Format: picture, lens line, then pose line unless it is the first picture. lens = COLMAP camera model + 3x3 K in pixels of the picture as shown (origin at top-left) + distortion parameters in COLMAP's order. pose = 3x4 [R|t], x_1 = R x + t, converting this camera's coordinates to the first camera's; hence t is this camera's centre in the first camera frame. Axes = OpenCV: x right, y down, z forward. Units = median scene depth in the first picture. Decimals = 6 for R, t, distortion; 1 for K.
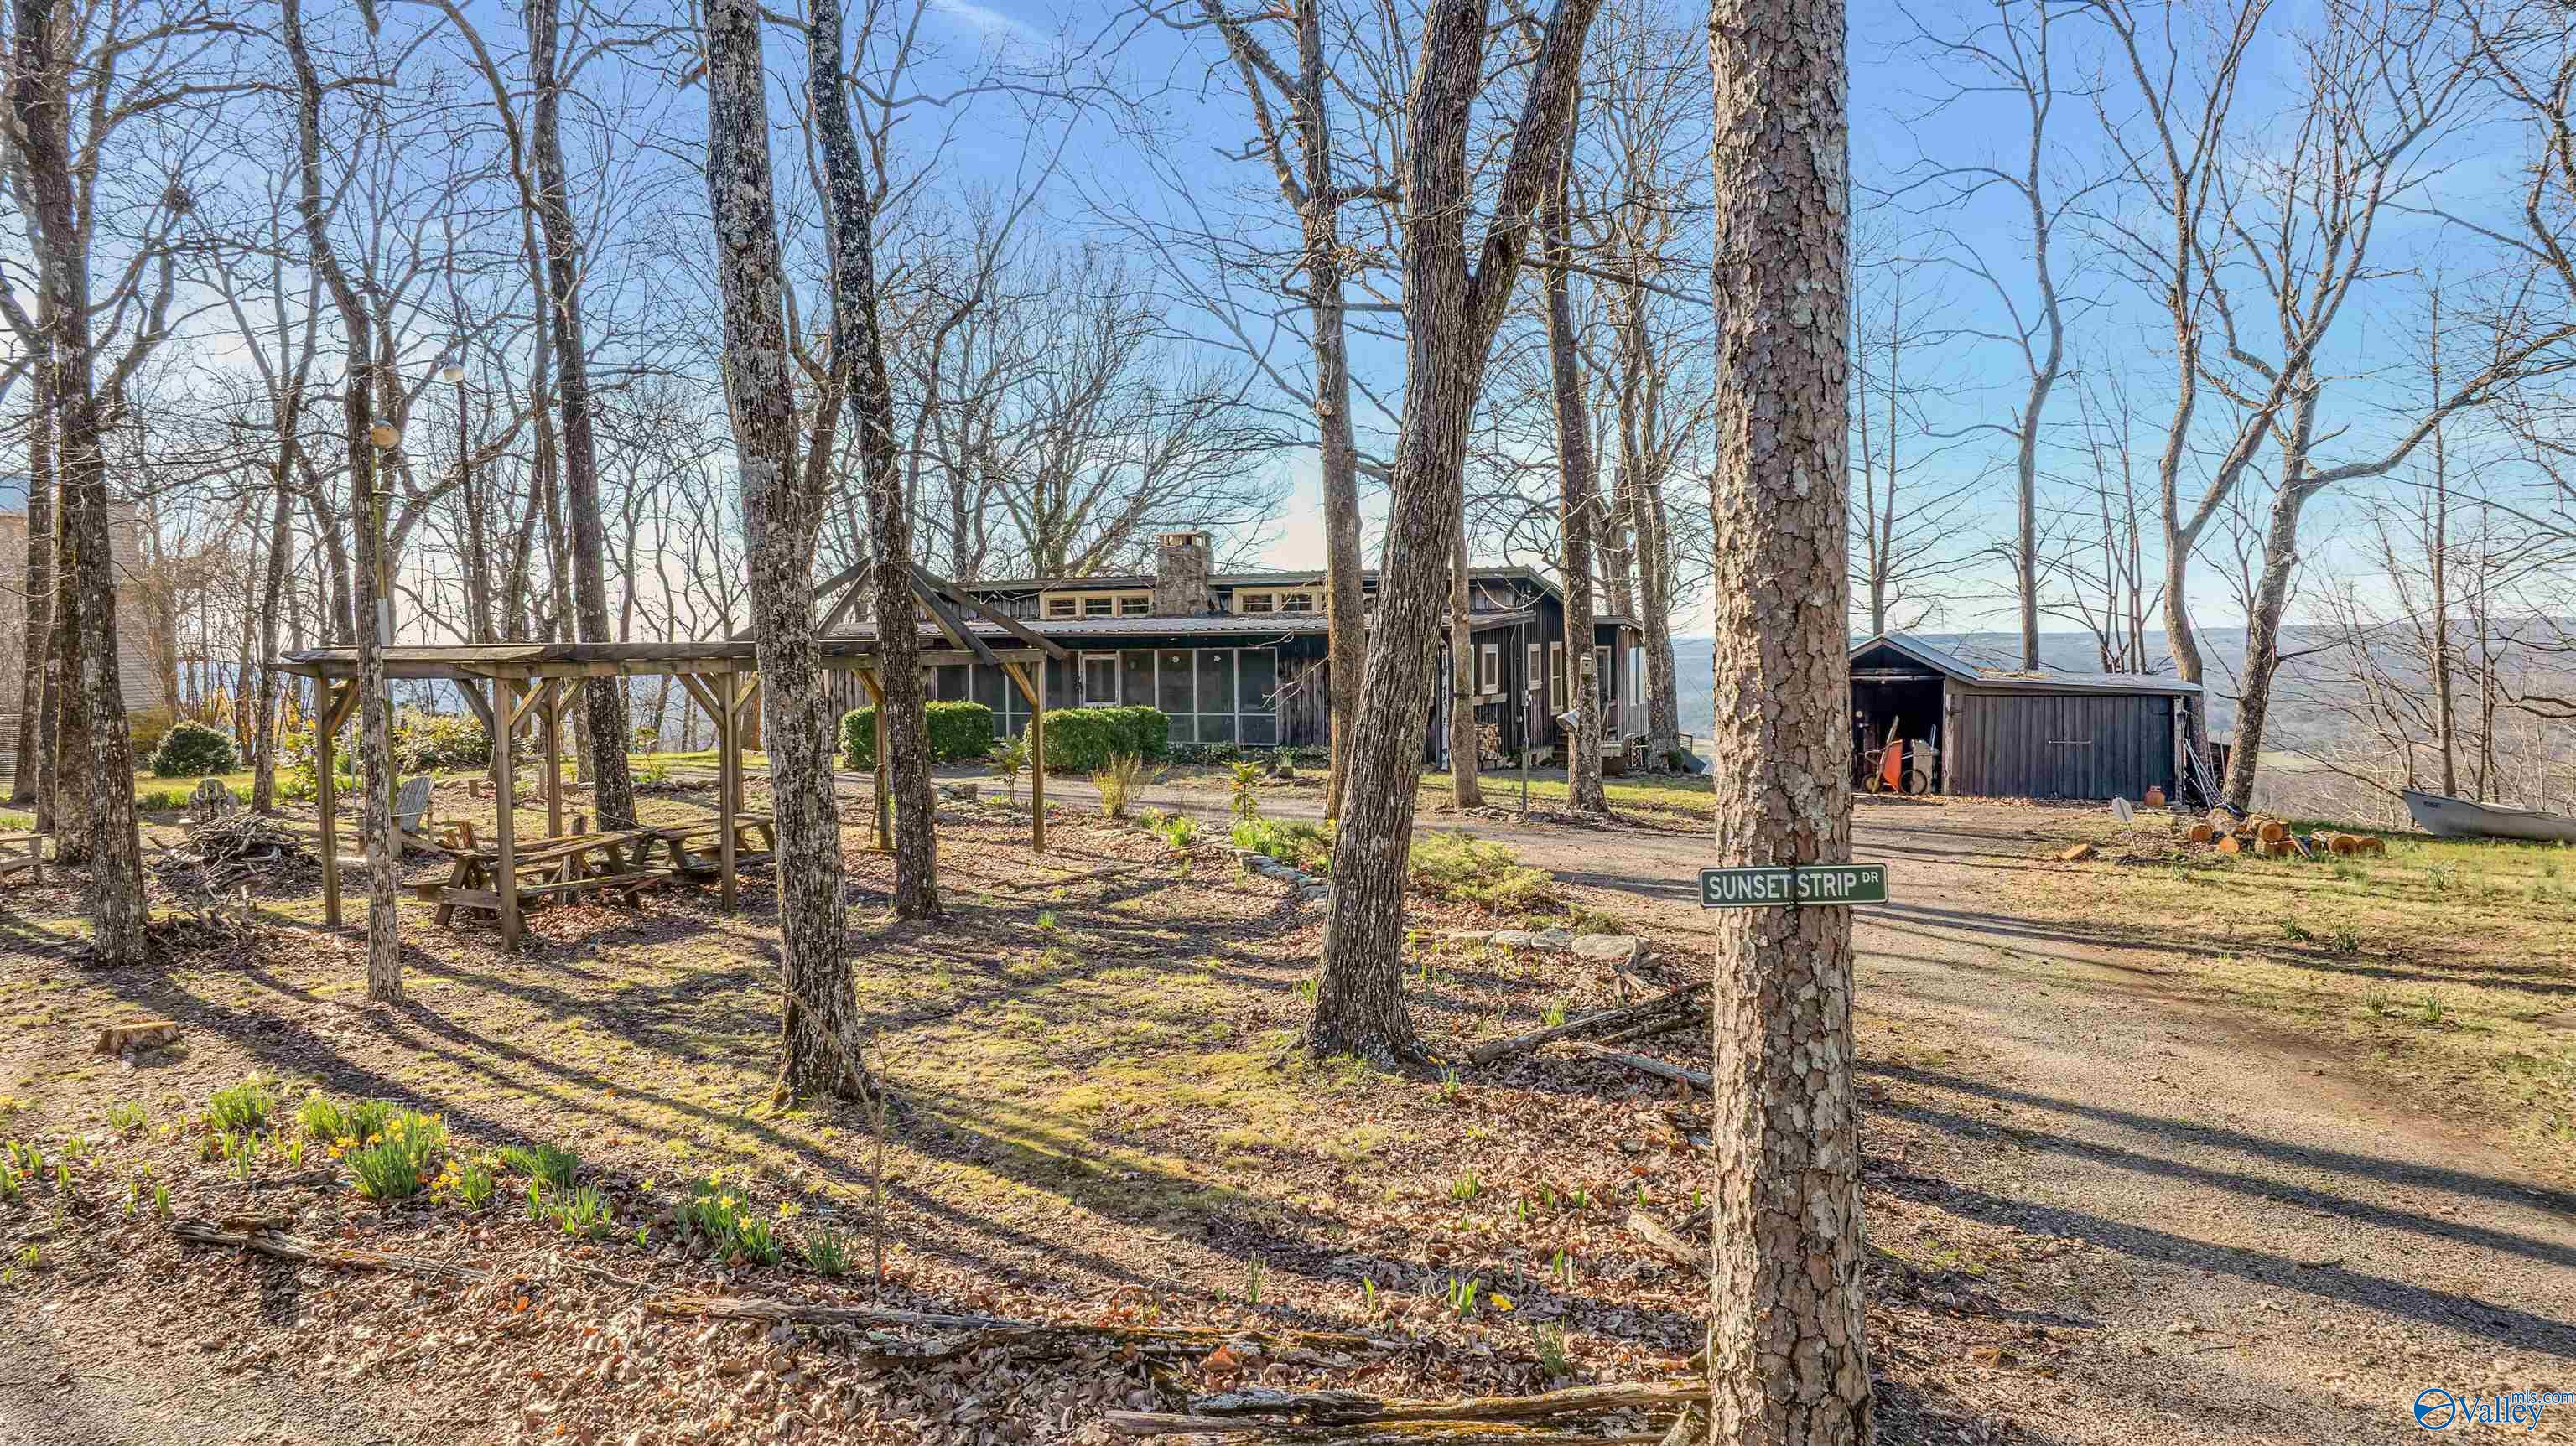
lens RADIAL K [[1826.7, 0, 1288.1], [0, 1826.7, 716.8], [0, 0, 1]] dist [-0.037234, 0.035801]
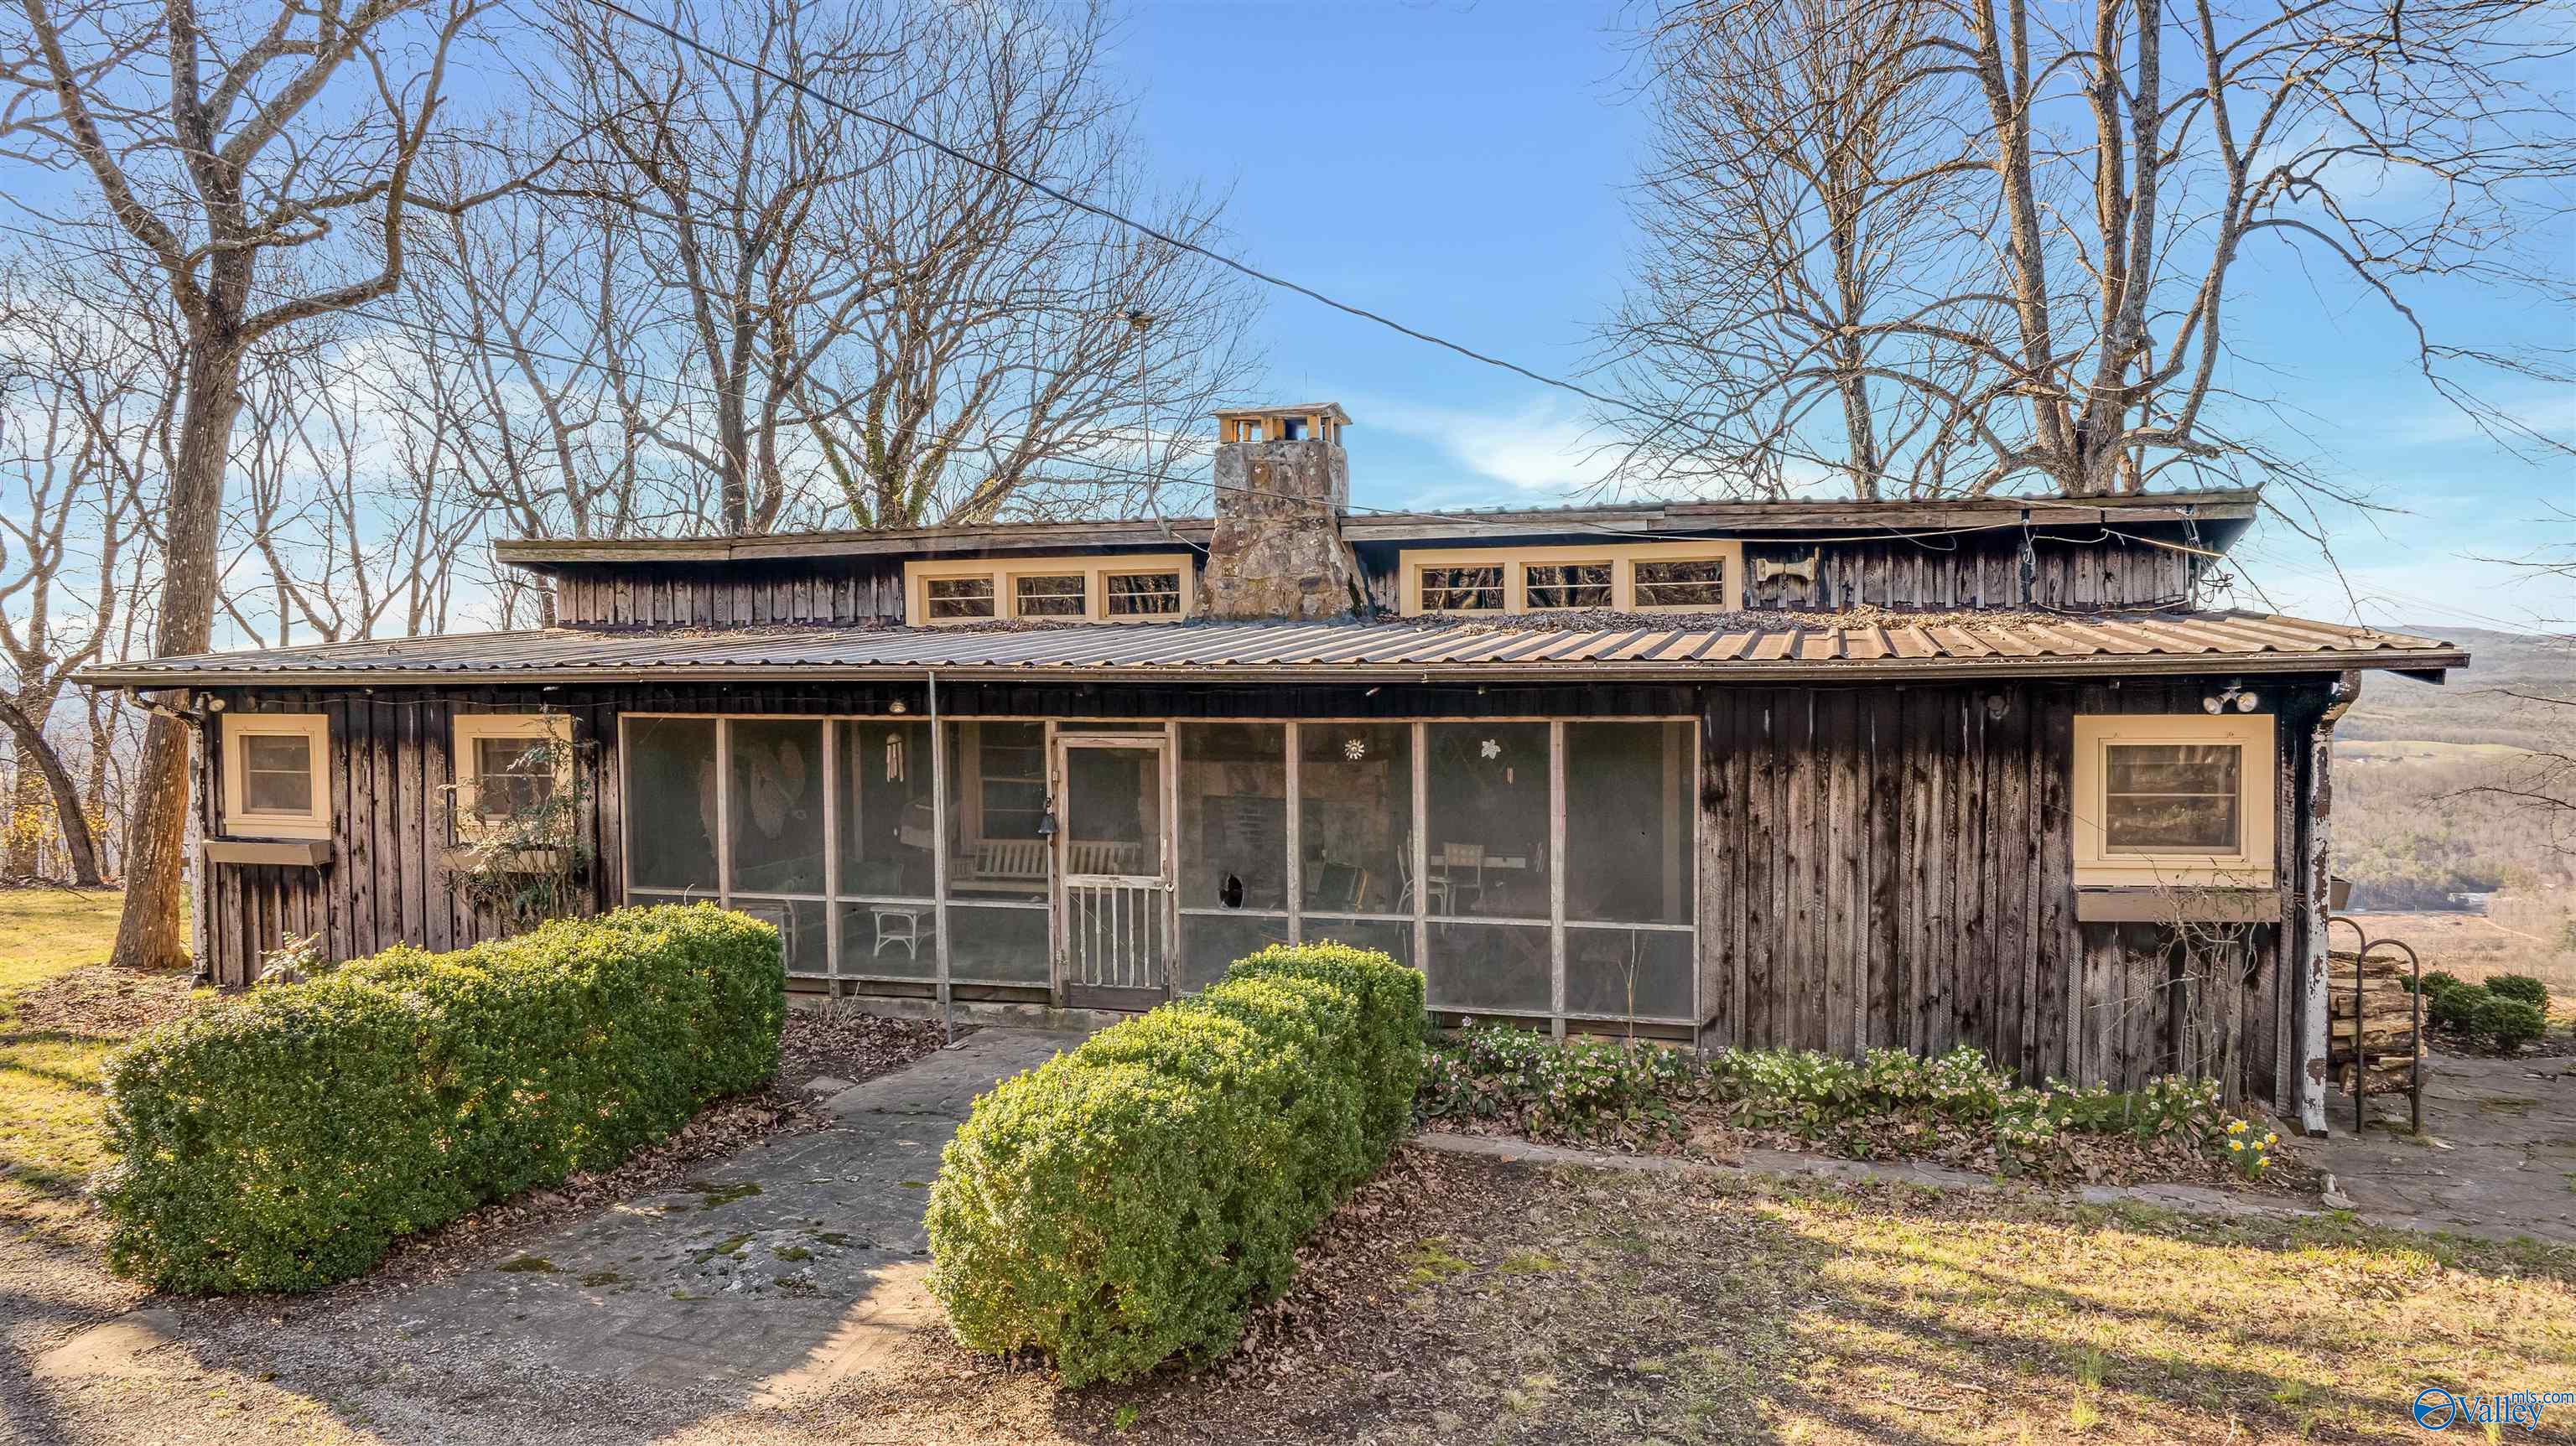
lens RADIAL K [[1826.7, 0, 1286.2], [0, 1826.7, 723.7], [0, 0, 1]] dist [-0.037234, 0.035801]
pose [[0.995005, -0.002528, 0.099797, -0.101904], [0.002521, 0.999997, 0.000200, -0.034813], [-0.099797, 0.000052, 0.995008, 0.645564]]
